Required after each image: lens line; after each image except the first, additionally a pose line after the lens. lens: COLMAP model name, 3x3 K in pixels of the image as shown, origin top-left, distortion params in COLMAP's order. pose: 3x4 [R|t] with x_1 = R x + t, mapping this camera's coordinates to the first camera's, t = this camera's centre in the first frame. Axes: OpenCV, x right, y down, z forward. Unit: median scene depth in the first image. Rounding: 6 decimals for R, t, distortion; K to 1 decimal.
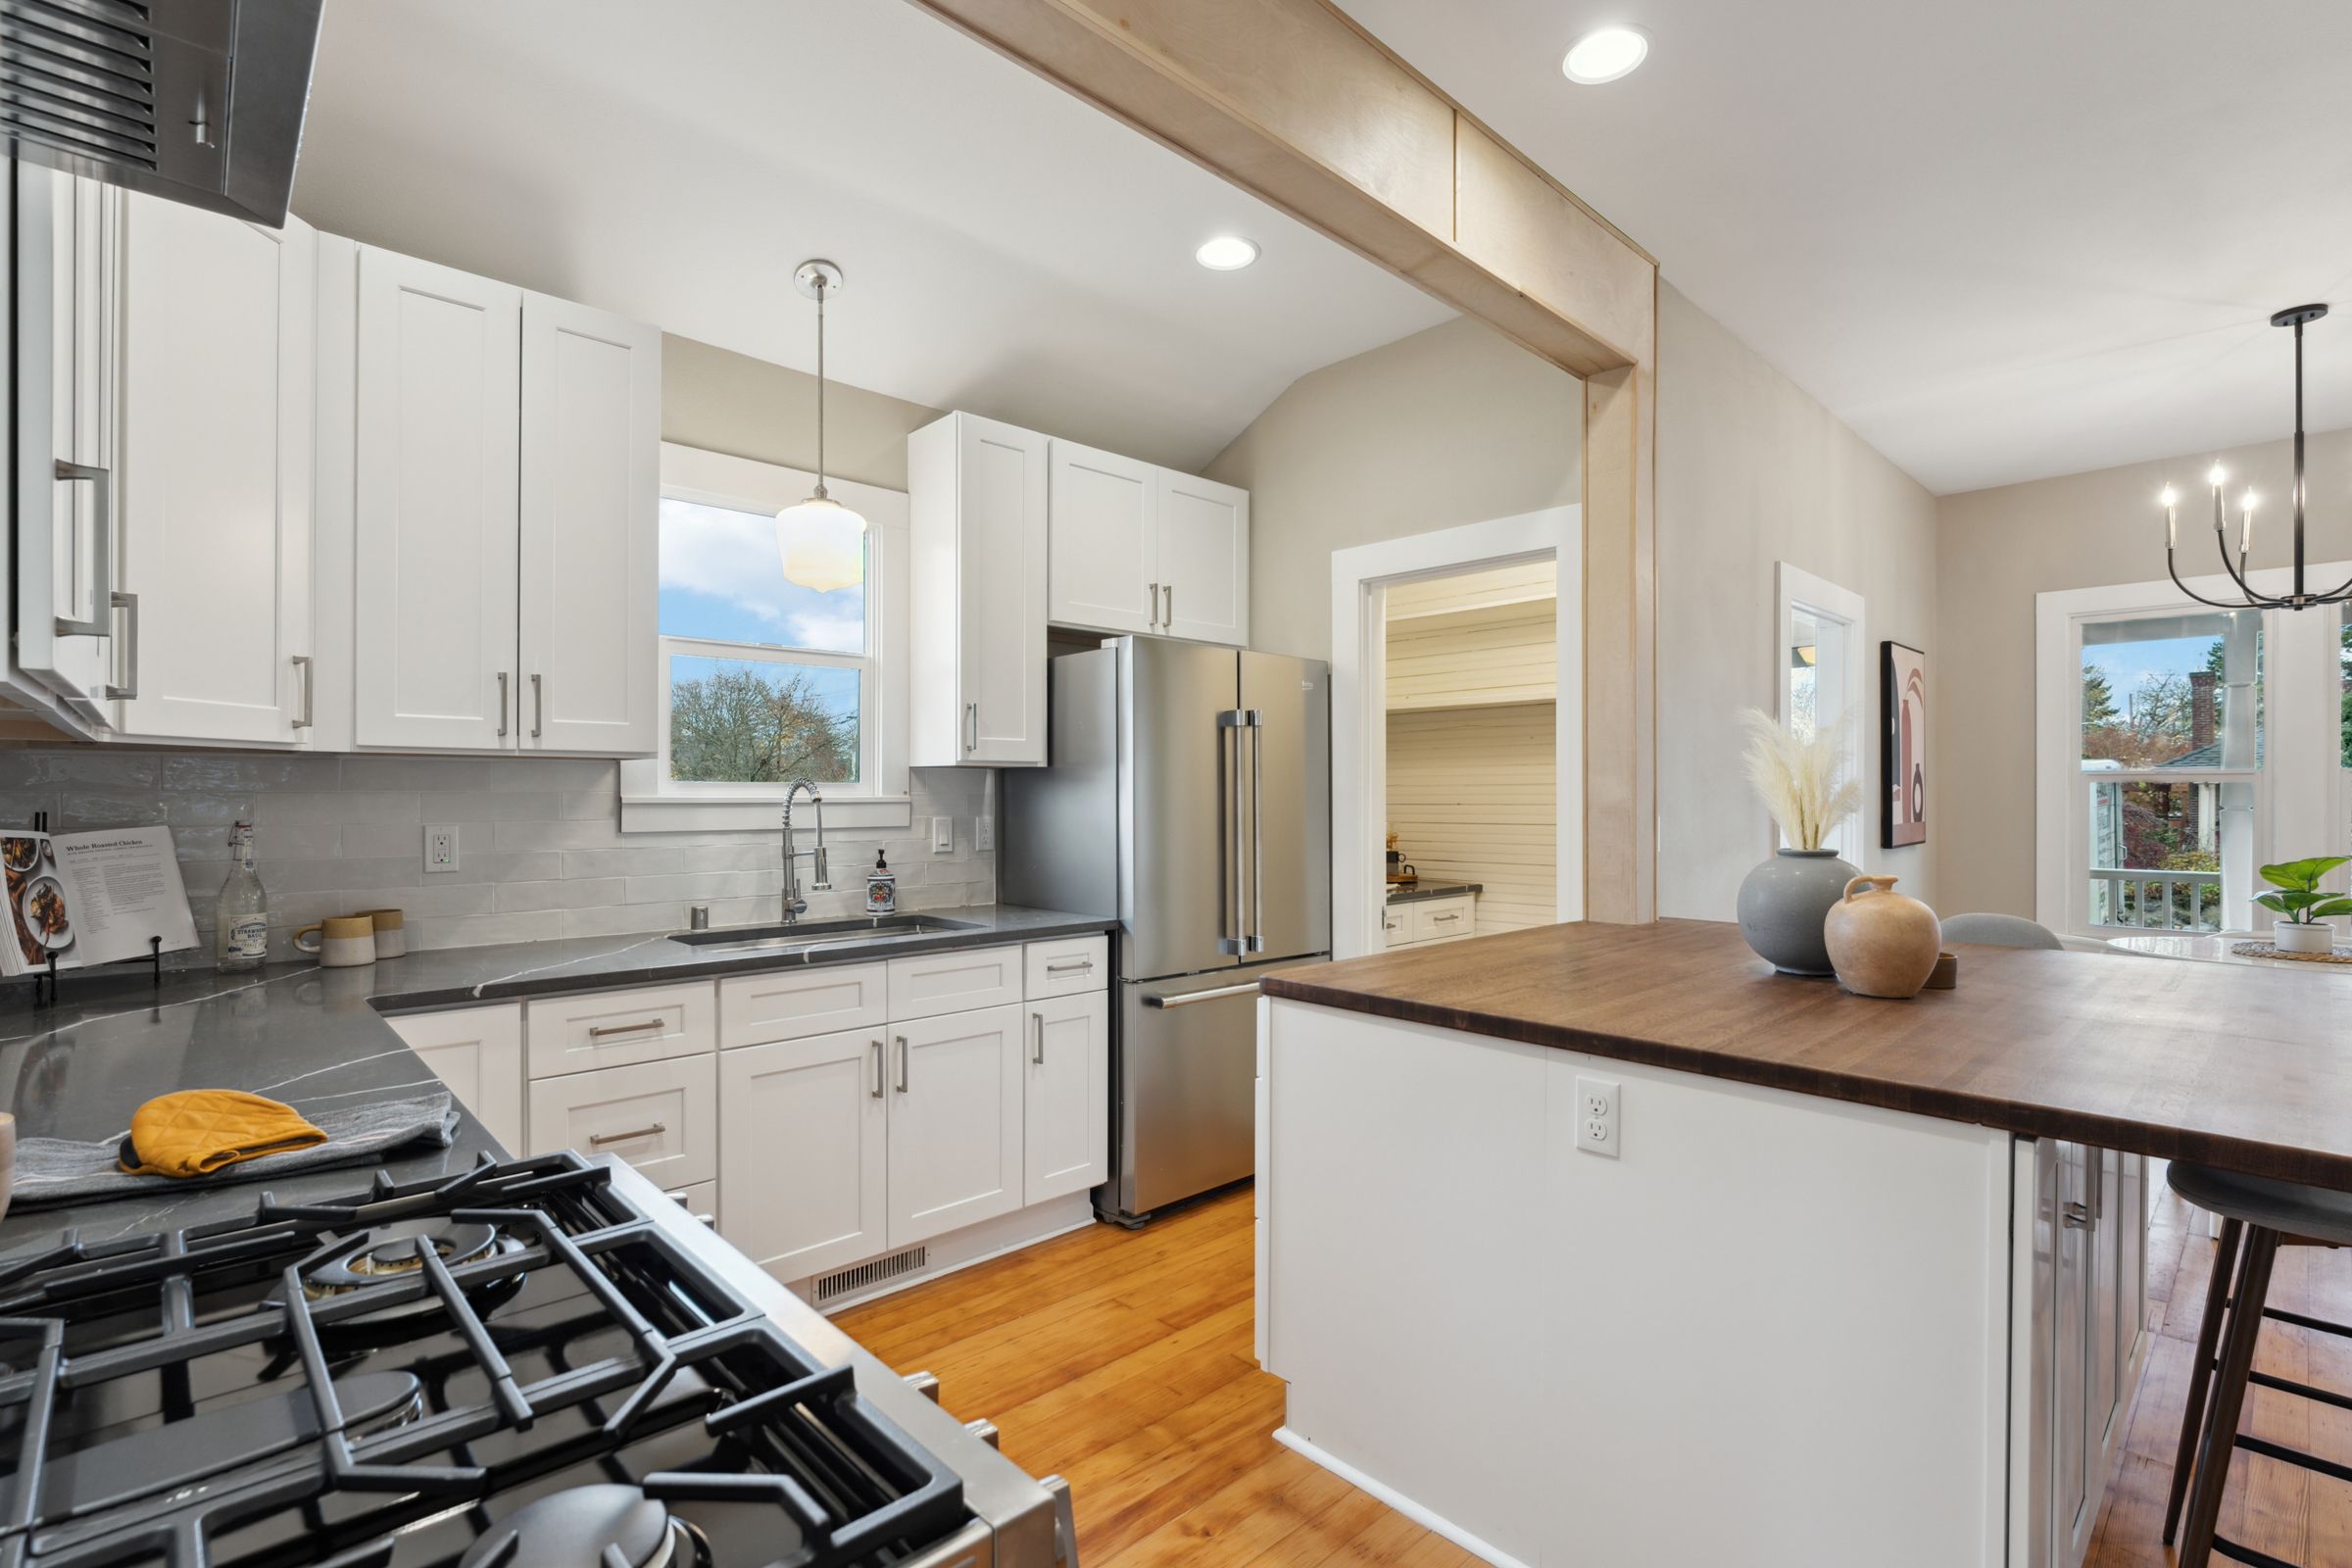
lens RADIAL K [[1073.0, 0, 1176.0], [0, 1073.0, 784.0], [0, 0, 1]] dist [0.000195, 0.000011]
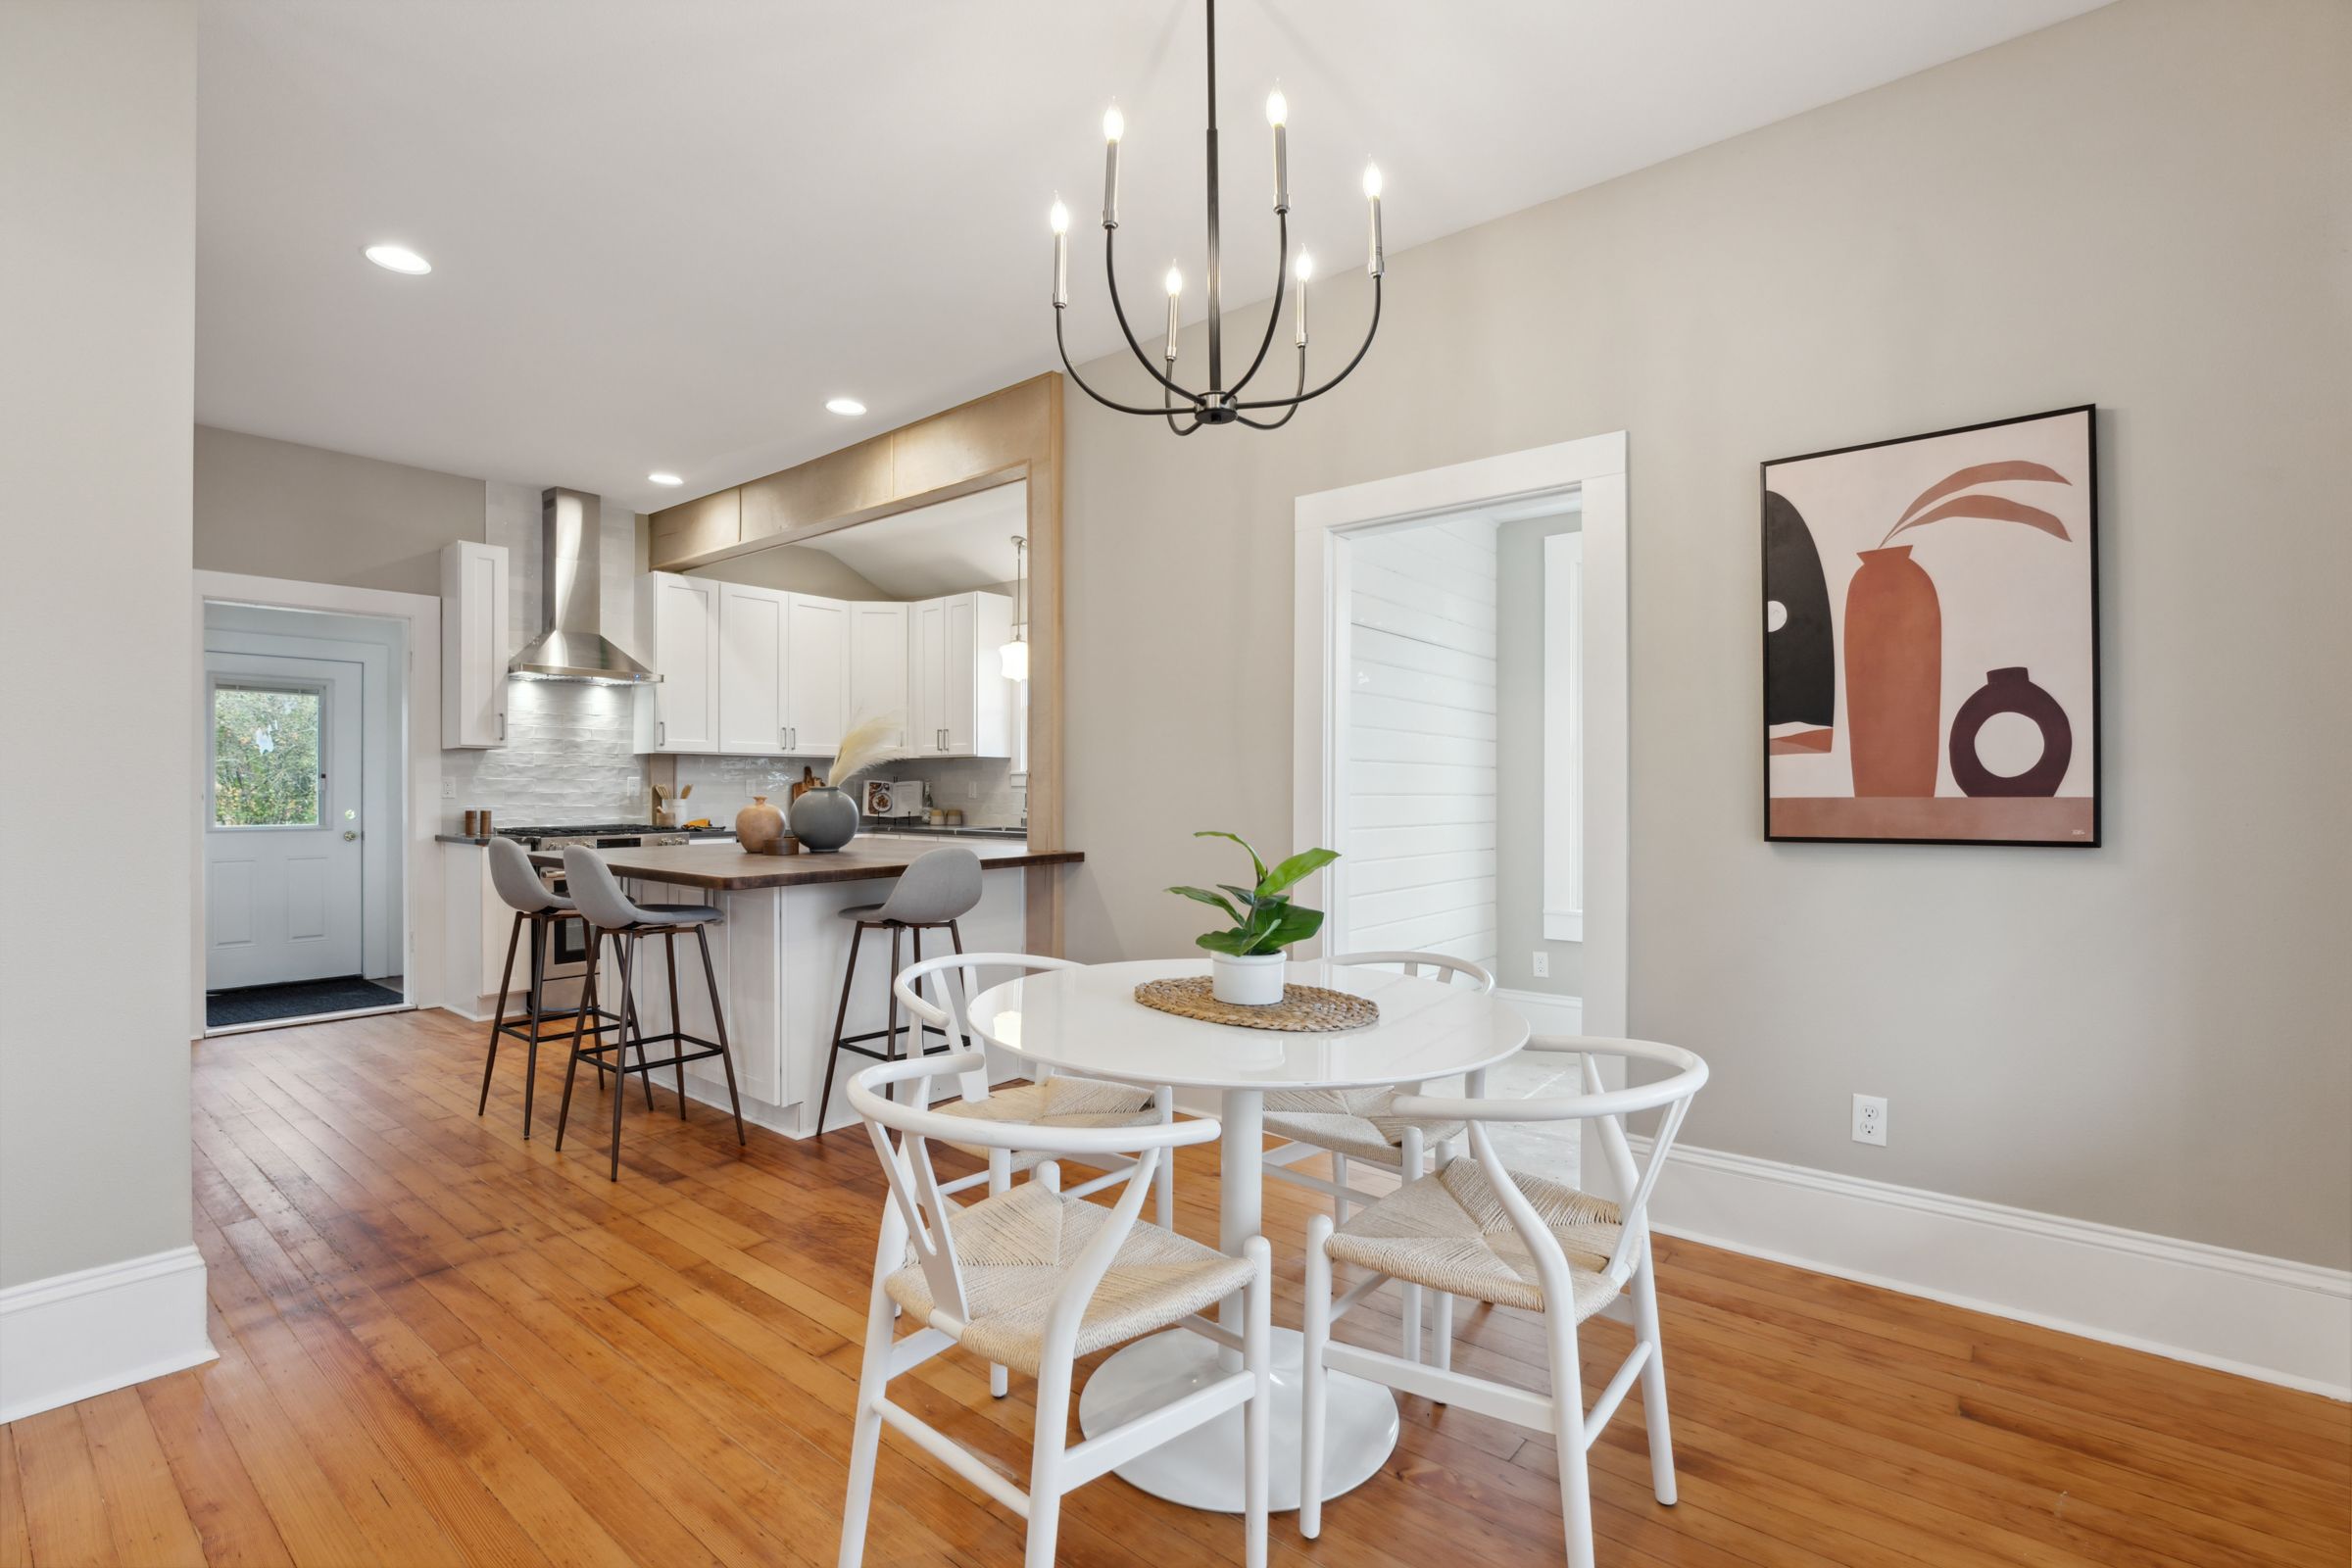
lens RADIAL K [[1073.0, 0, 1176.0], [0, 1073.0, 784.0], [0, 0, 1]] dist [0.000195, 0.000011]
pose [[0.118847, -0.008304, -0.992878, 2.388503], [0.006130, 0.999952, -0.007629, 0.073144], [0.992894, -0.005180, 0.118892, 1.288037]]
